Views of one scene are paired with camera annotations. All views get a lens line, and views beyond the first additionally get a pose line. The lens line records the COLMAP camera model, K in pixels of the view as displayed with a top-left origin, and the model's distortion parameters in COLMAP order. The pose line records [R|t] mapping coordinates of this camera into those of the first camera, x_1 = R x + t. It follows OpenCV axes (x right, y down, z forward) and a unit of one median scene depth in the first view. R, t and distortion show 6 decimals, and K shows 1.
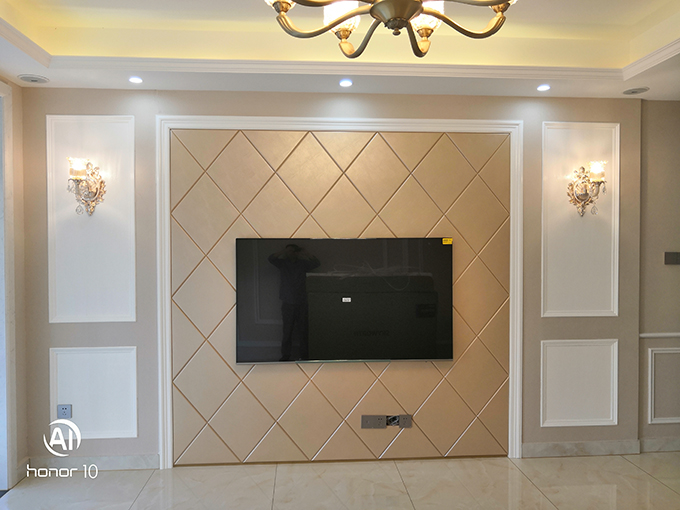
lens RADIAL K [[526.2, 0, 339.3], [0, 526.2, 254.7], [0, 0, 1]] dist [-0.011304, 0.000777]
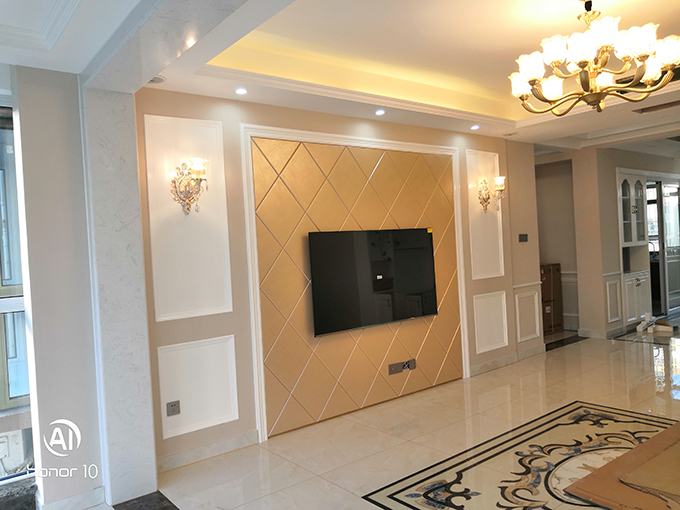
lens RADIAL K [[526.2, 0, 348.8], [0, 526.2, 239.1], [0, 0, 1]] dist [-0.011304, 0.000777]
pose [[0.821603, -0.035233, 0.568971, -0.768742], [0.051450, 0.998598, -0.012458, 0.003846], [-0.567734, 0.039510, 0.822263, -0.031010]]
